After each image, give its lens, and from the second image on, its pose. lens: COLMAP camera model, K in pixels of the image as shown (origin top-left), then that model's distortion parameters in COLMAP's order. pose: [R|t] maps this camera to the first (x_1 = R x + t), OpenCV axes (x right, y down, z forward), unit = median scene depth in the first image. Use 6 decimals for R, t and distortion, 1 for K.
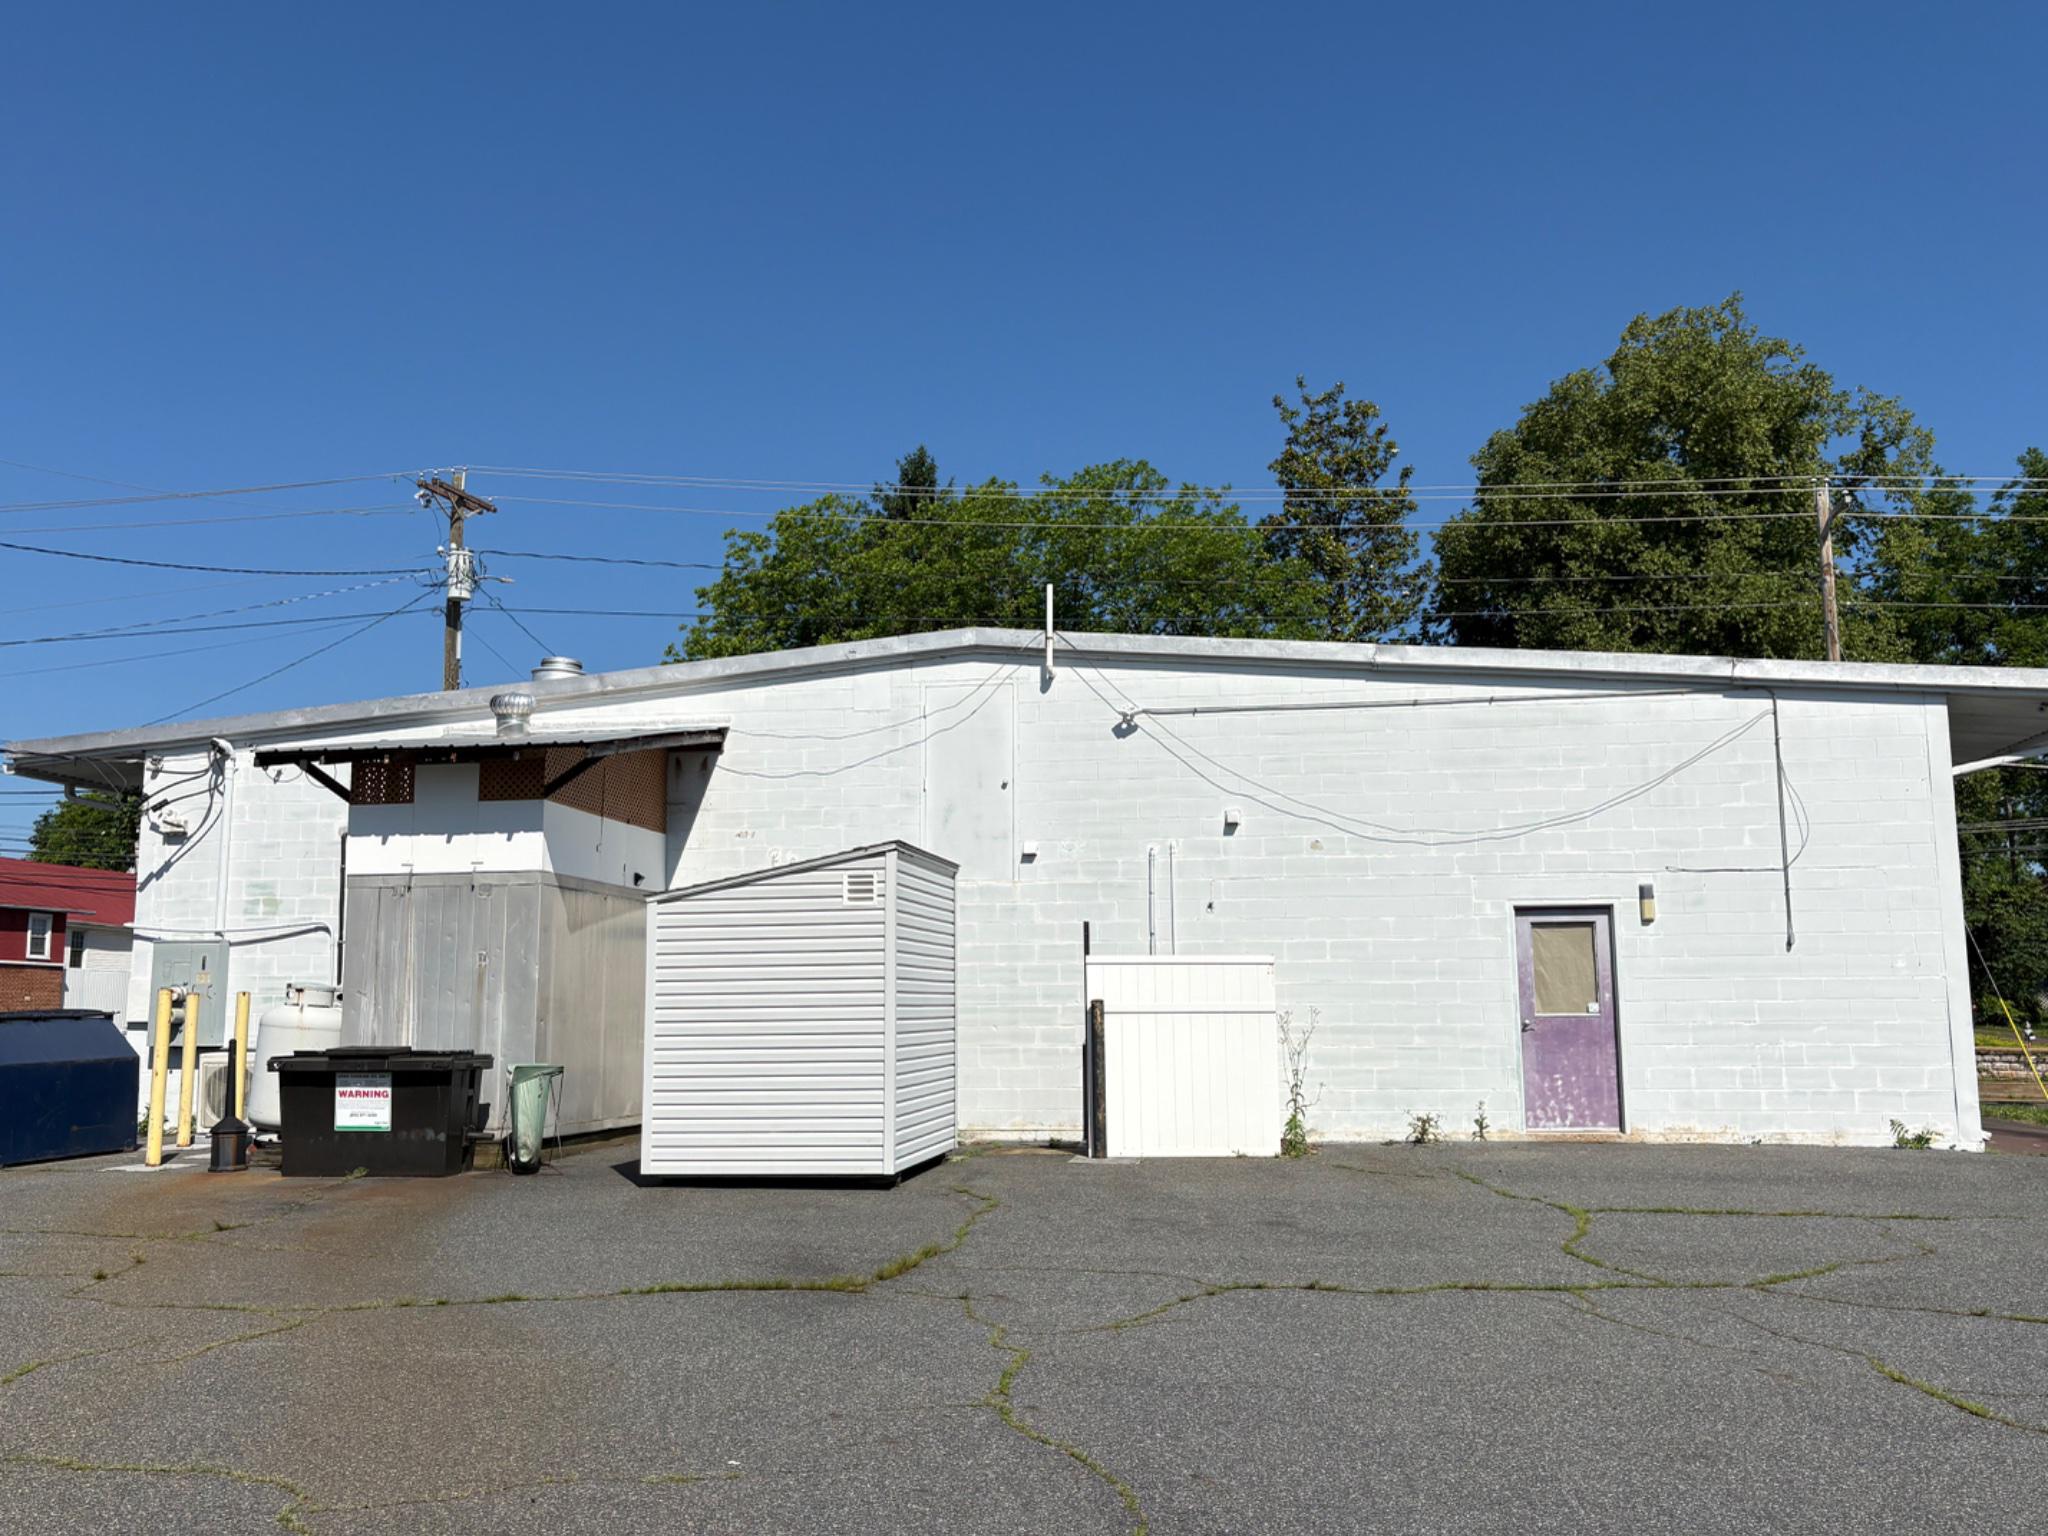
lens RADIAL K [[1845.3, 0, 1024.0], [0, 1845.3, 768.0], [0, 0, 1]] dist [0.135830, -0.353003]
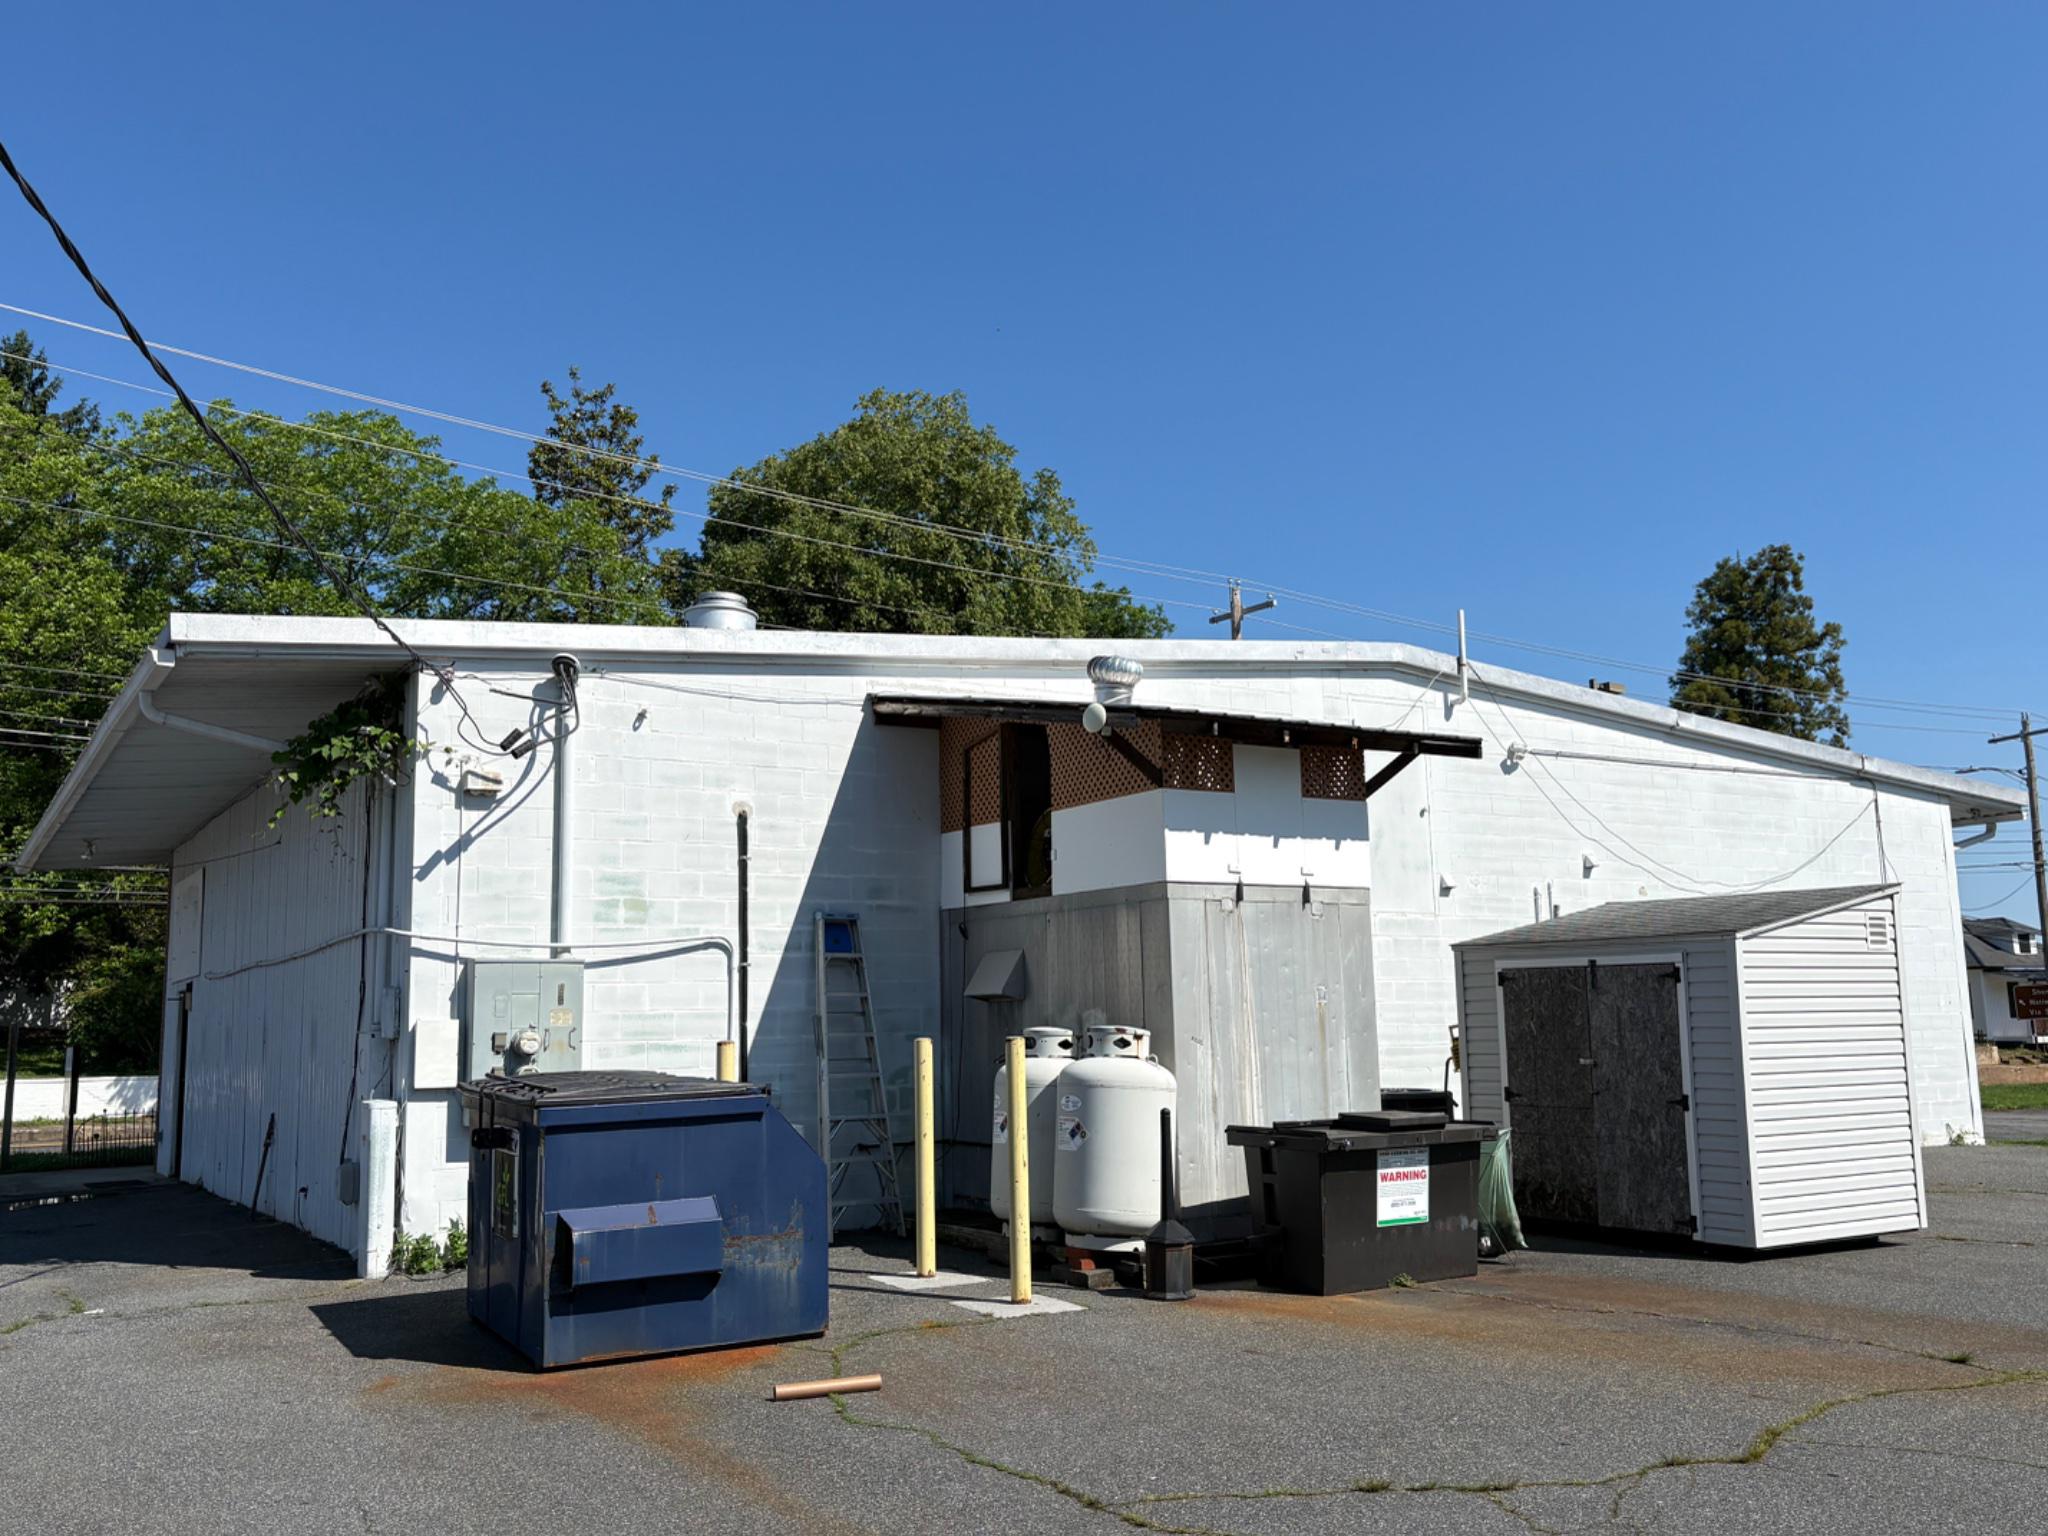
lens RADIAL K [[1778.3, 0, 1024.0], [0, 1778.3, 768.0], [0, 0, 1]] dist [0.121126, -0.262250]
pose [[0.748470, 0.086126, 0.657553, -0.766599], [-0.078021, 0.996081, -0.041657, 0.040228], [-0.658563, -0.020124, 0.752256, 0.437998]]
